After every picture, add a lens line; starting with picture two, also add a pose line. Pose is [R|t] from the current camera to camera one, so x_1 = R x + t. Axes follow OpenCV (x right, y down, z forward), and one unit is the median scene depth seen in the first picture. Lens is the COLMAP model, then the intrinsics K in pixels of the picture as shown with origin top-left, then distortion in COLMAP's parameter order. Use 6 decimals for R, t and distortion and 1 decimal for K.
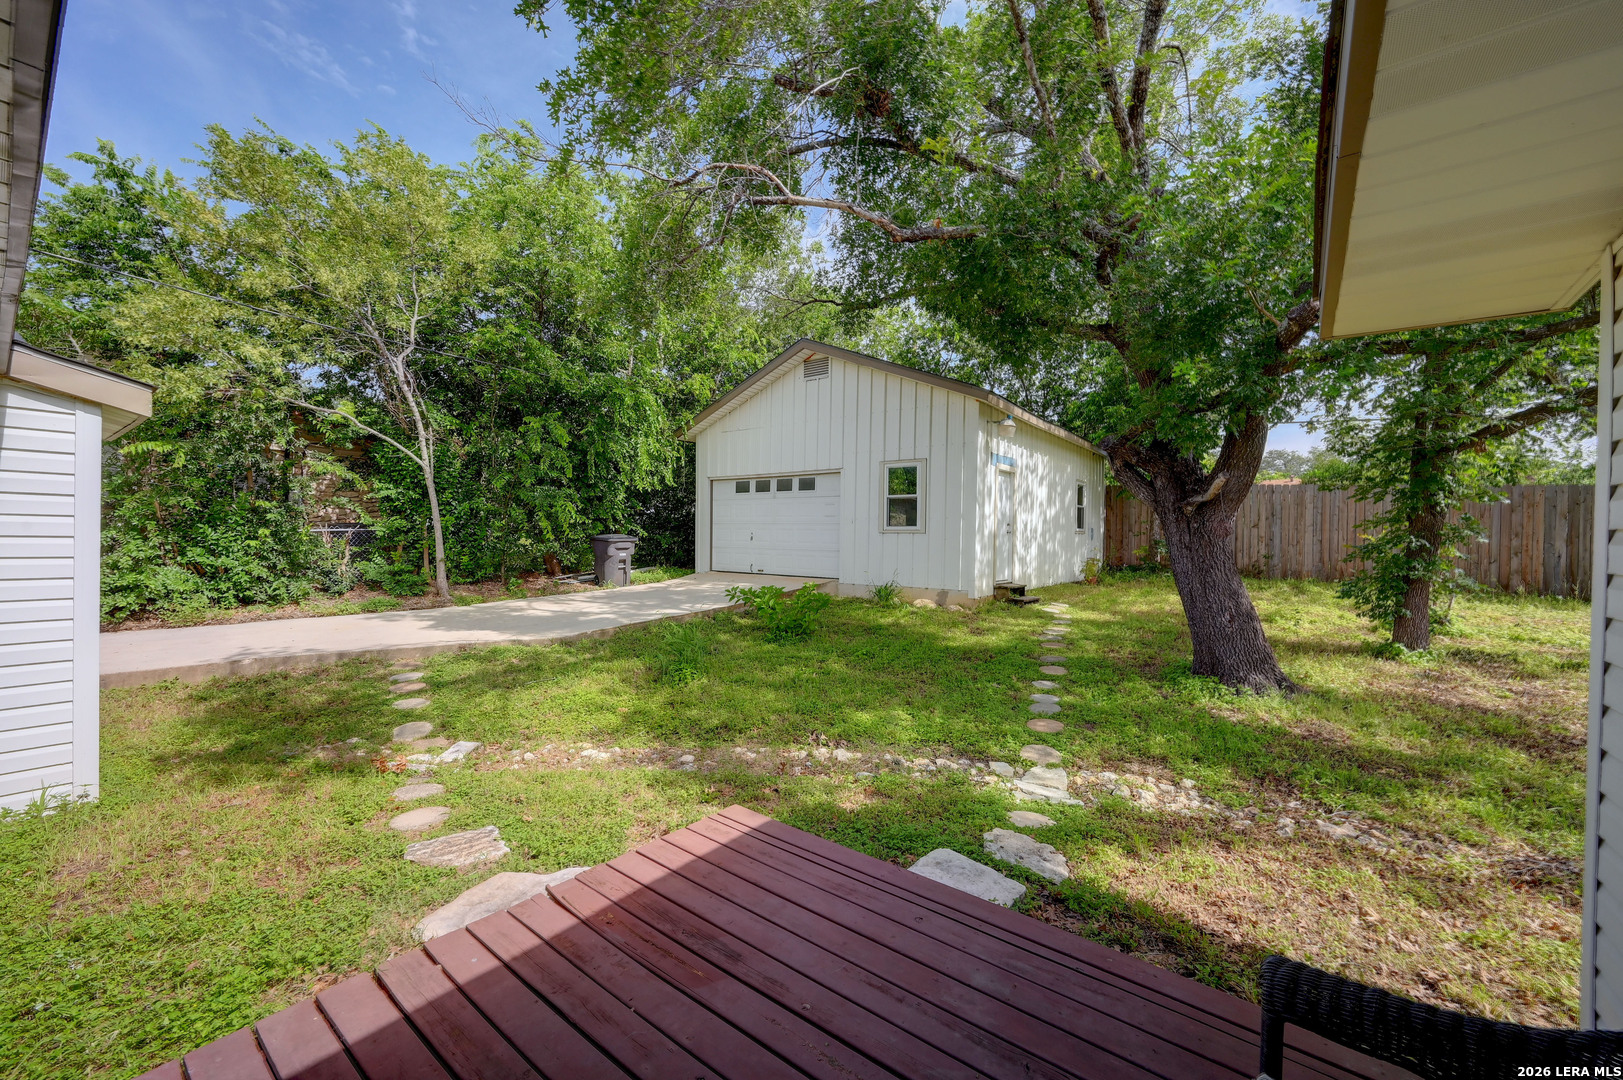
lens RADIAL K [[630.0, 0, 812.7], [0, 630.0, 546.5], [0, 0, 1]] dist [0.000673, 0.000056]
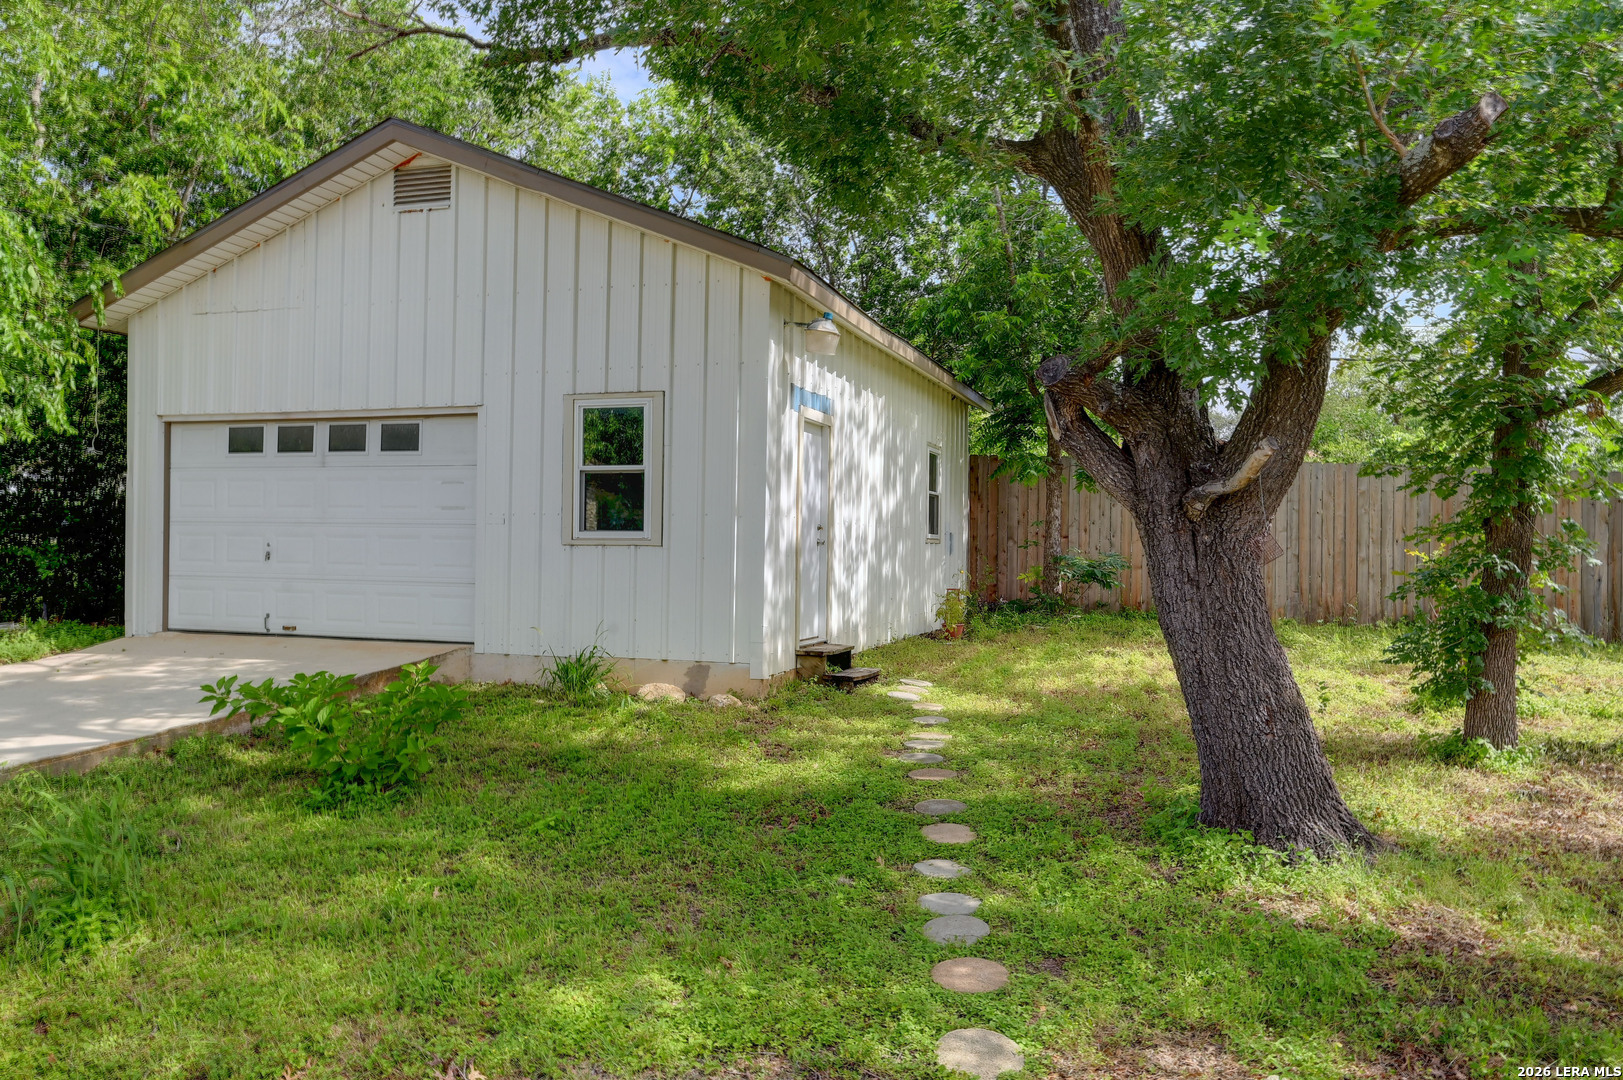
lens RADIAL K [[1199.8, 0, 811.5], [0, 1199.8, 540.0], [0, 0, 1]] dist [-0.010874, 0.000680]
pose [[0.945040, 0.000913, 0.326953, -0.014198], [0.005006, 0.999838, -0.017260, -0.010090], [-0.326916, 0.017949, 0.944883, 0.103441]]
